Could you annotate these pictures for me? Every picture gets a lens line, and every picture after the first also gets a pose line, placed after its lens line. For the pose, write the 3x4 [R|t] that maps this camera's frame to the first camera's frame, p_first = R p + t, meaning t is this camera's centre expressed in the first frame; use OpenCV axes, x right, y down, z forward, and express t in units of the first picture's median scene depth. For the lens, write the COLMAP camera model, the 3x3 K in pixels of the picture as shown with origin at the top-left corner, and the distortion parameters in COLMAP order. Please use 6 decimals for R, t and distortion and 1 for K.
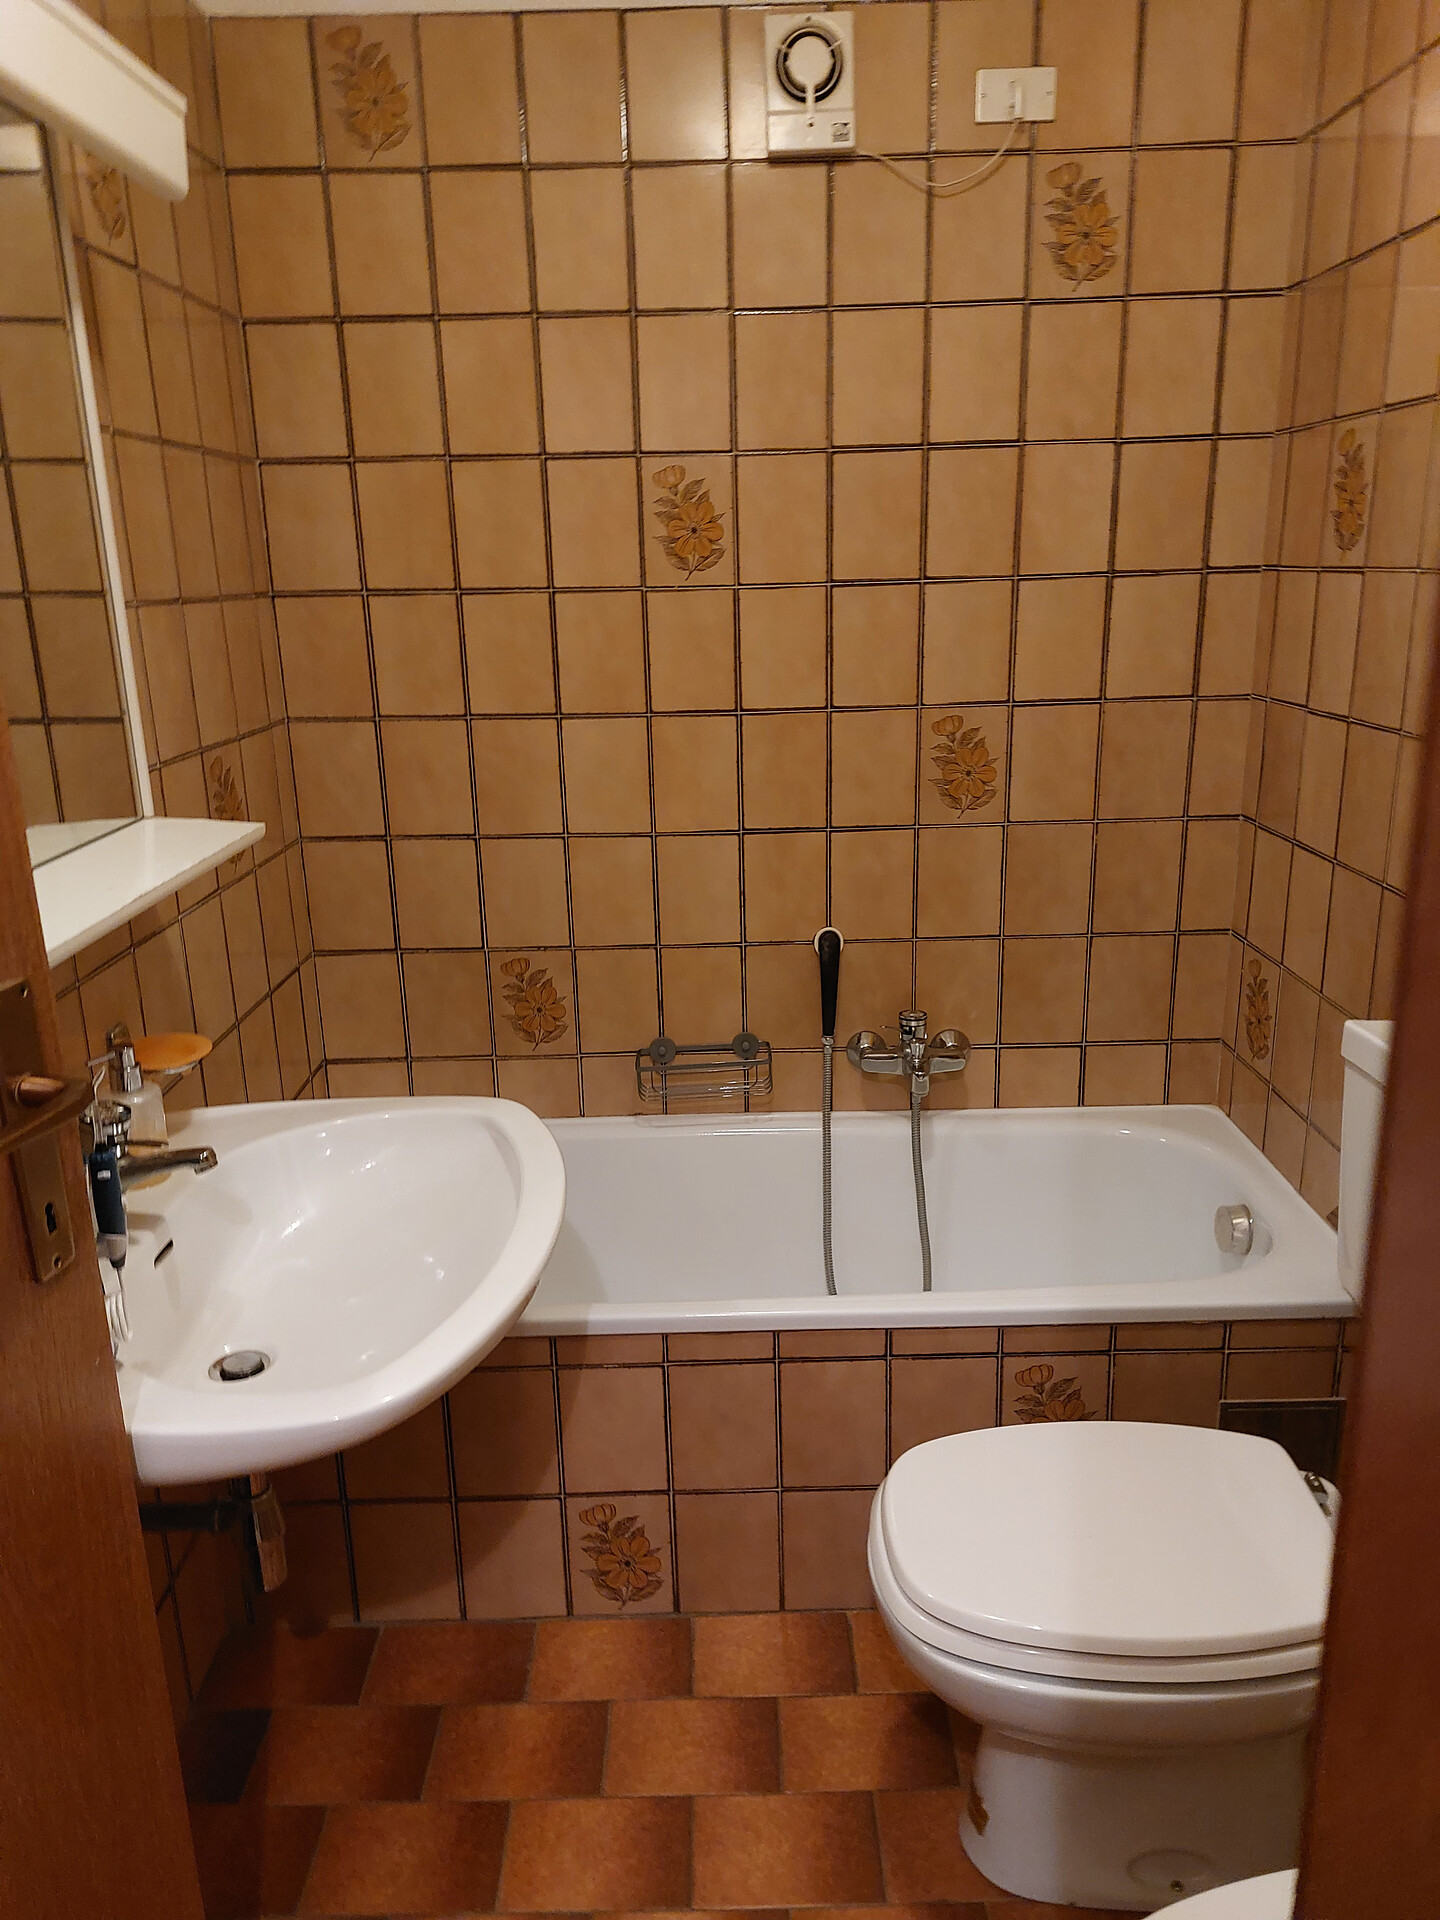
lens RADIAL K [[1386.9, 0, 710.6], [0, 1386.9, 956.2], [0, 0, 1]] dist [0.056445, -0.060368]
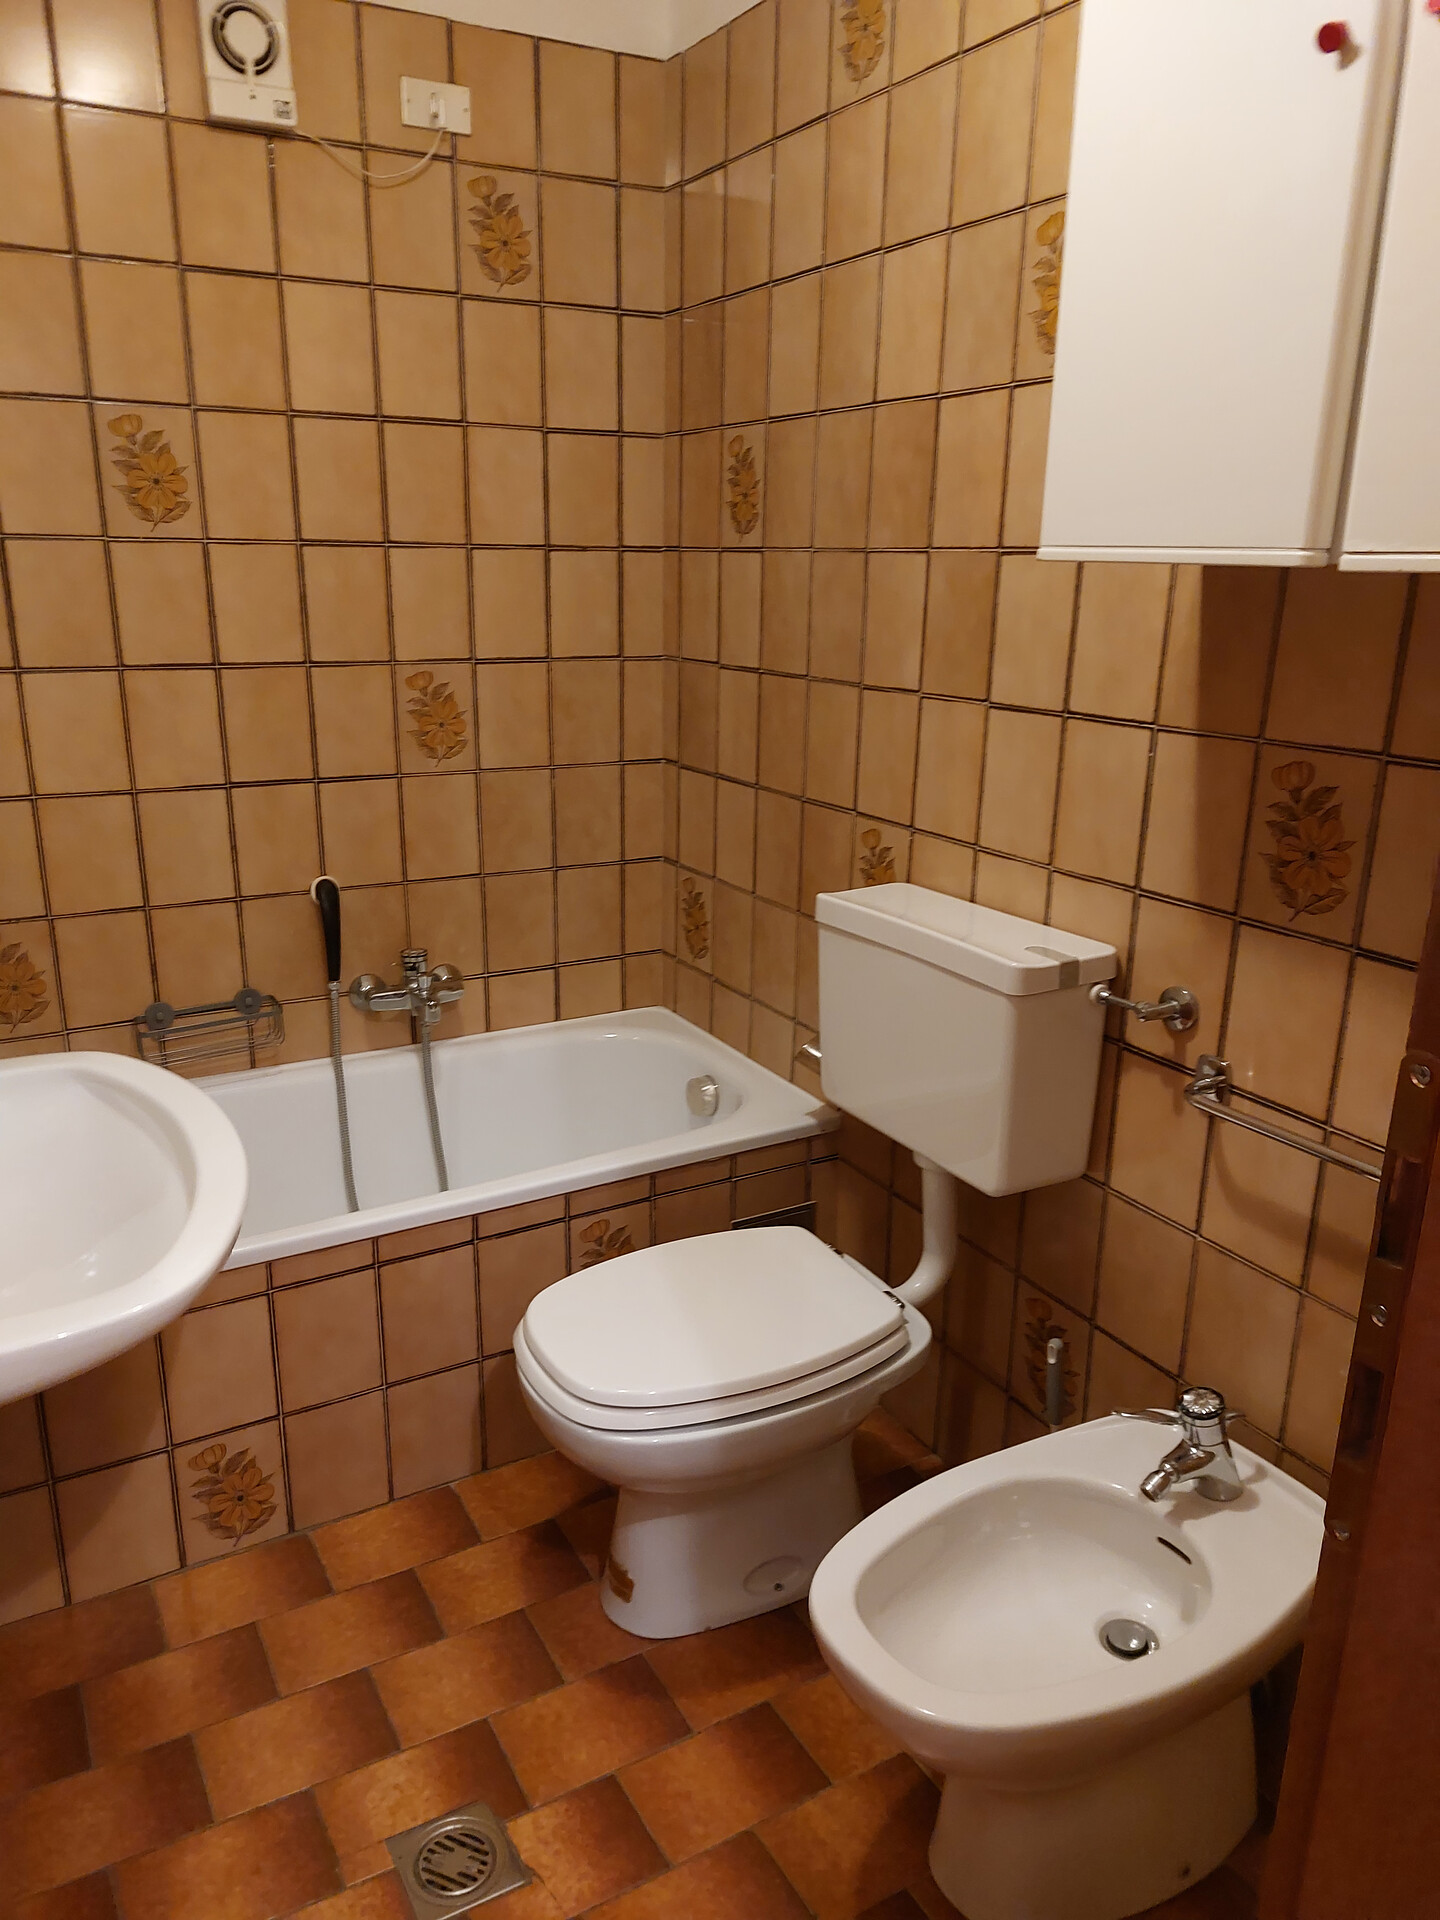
lens RADIAL K [[1386.9, 0, 715.9], [0, 1386.9, 961.7], [0, 0, 1]] dist [0.056445, -0.060368]
pose [[0.870139, -0.101115, 0.482322, -0.186025], [0.099219, 0.994628, 0.029518, 0.045163], [-0.482715, 0.022171, 0.875497, -0.057785]]
